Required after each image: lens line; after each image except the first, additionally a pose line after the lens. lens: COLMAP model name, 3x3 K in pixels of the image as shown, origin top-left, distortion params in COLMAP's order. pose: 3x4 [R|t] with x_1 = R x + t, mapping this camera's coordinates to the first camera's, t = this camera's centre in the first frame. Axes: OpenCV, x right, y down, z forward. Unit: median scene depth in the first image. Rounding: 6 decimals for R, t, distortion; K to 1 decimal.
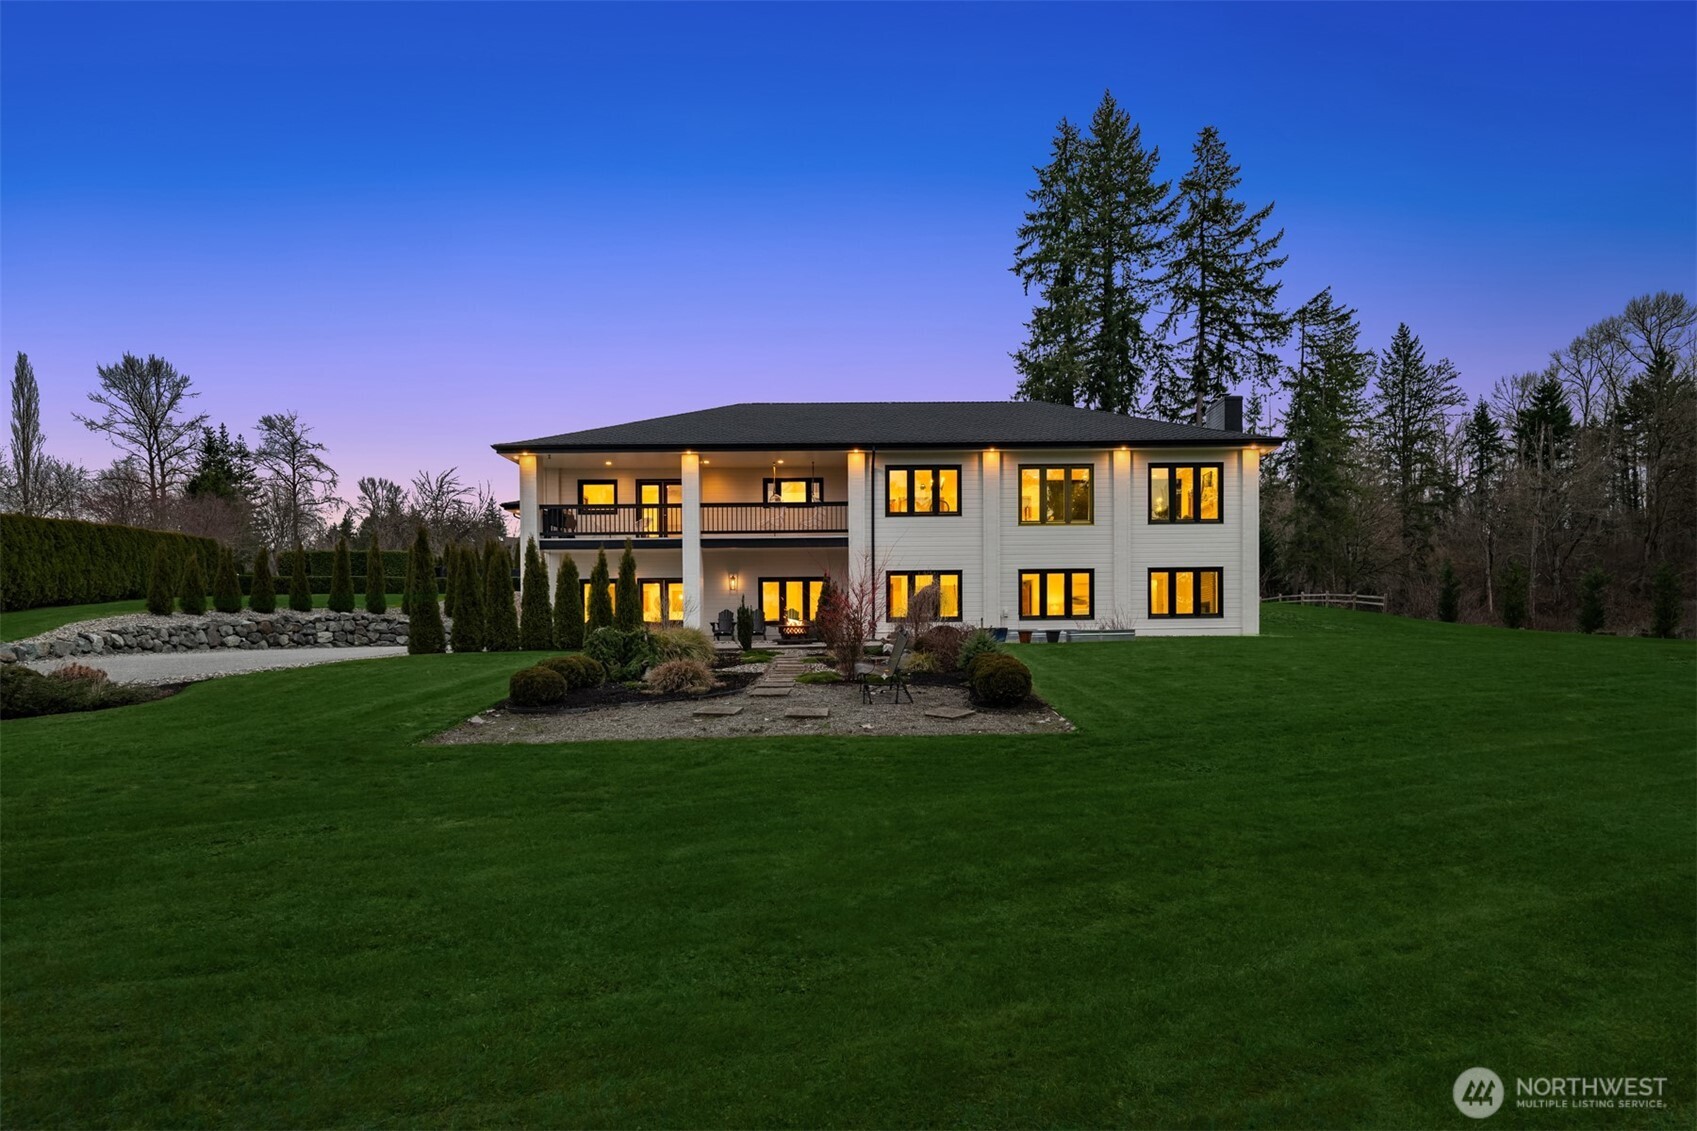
lens RADIAL K [[932.9, 0, 880.1], [0, 932.9, 653.0], [0, 0, 1]] dist [-0.002132, -0.000978]
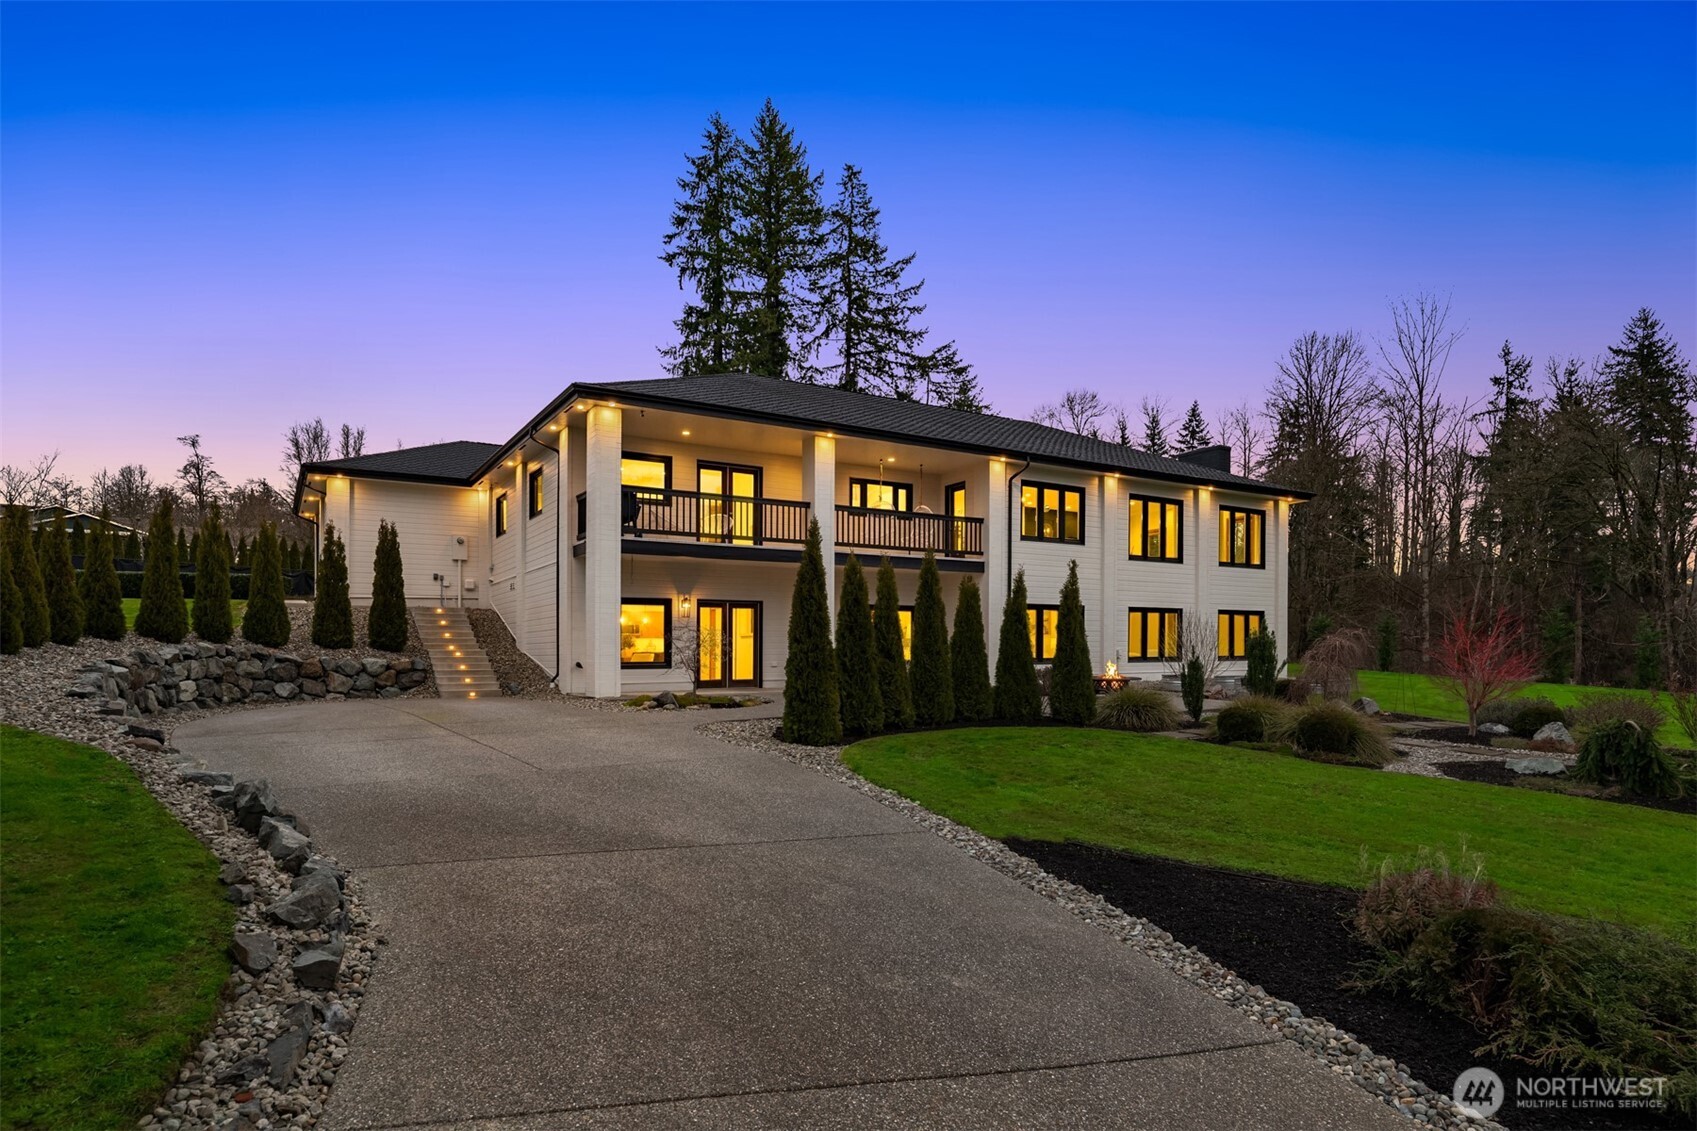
lens RADIAL K [[933.2, 0, 848.0], [0, 933.2, 653.3], [0, 0, 1]] dist [0.001218, -0.000450]
pose [[0.847266, 0.005822, 0.531136, -0.207686], [-0.001587, 0.999963, -0.008430, -0.012731], [-0.531166, 0.006300, 0.847245, 0.130875]]
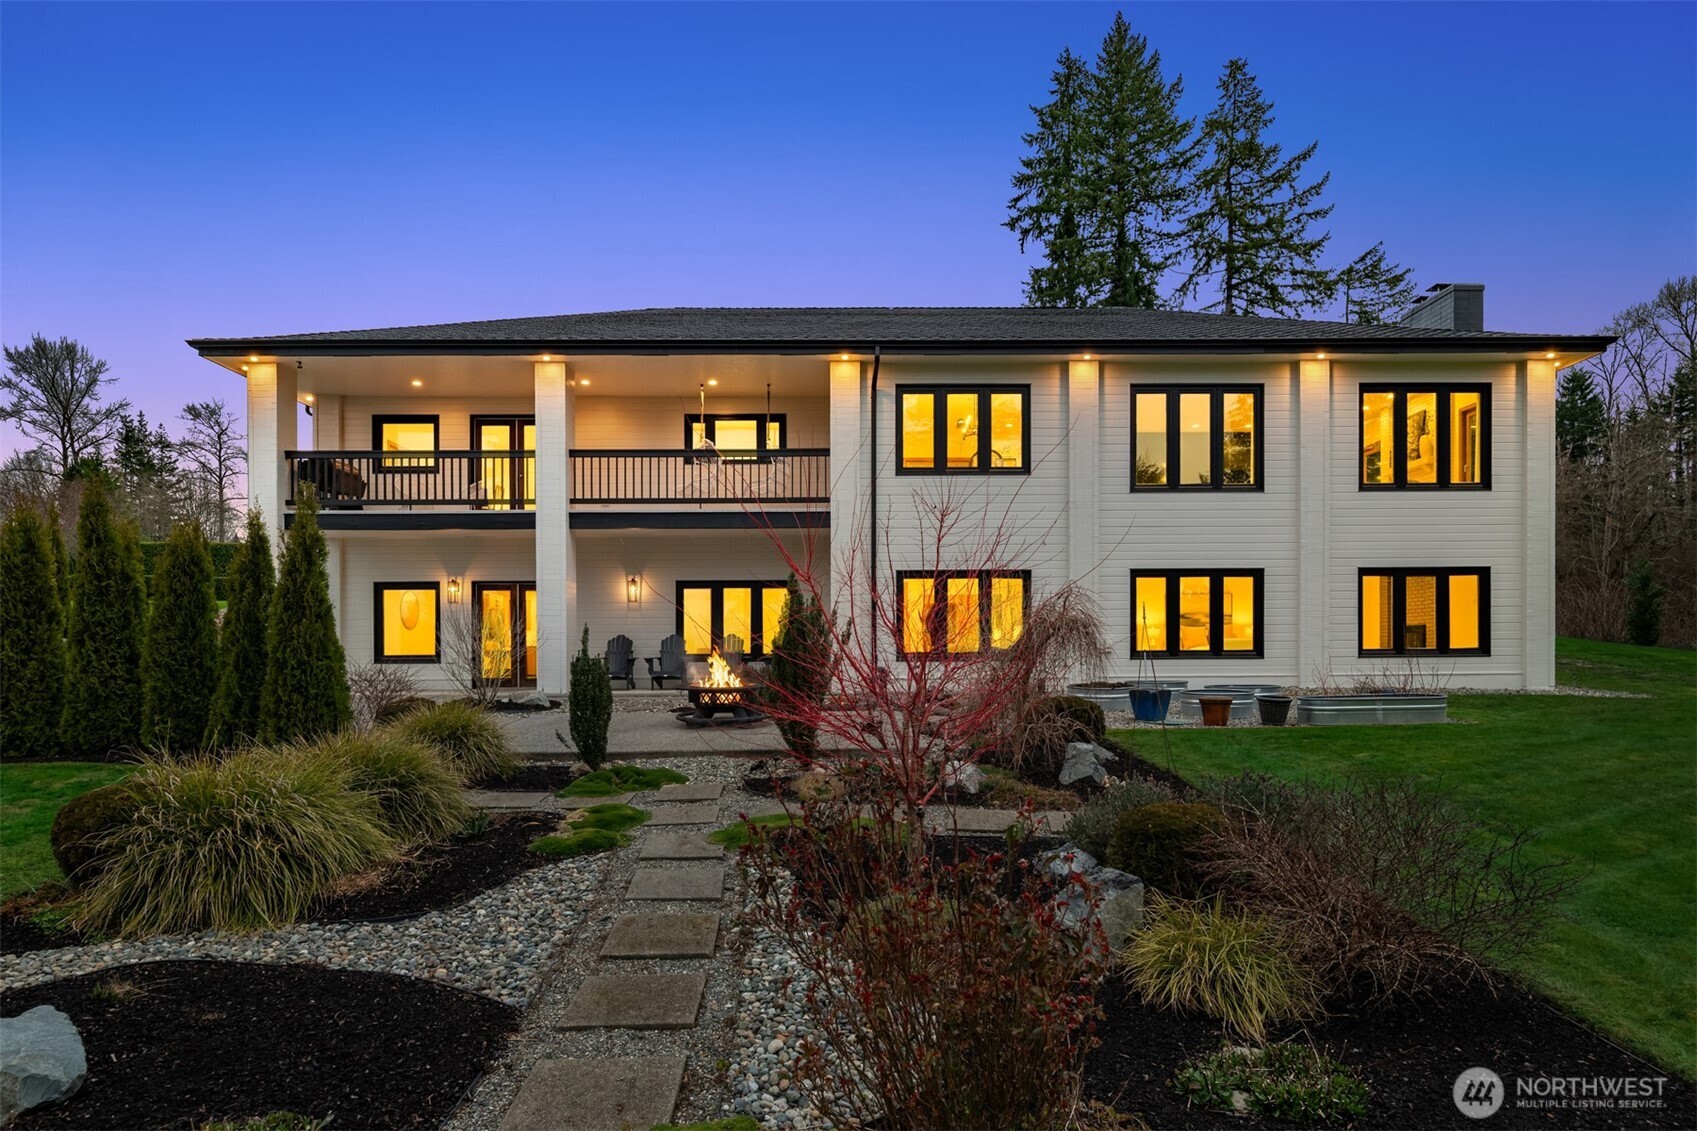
lens RADIAL K [[931.1, 0, 848.5], [0, 931.1, 646.9], [0, 0, 1]] dist [-0.001956, -0.001190]
pose [[0.999950, 0.004797, 0.008797, -0.009888], [-0.004718, 0.999948, -0.009031, -0.013177], [-0.008840, 0.008989, 0.999921, 0.156961]]
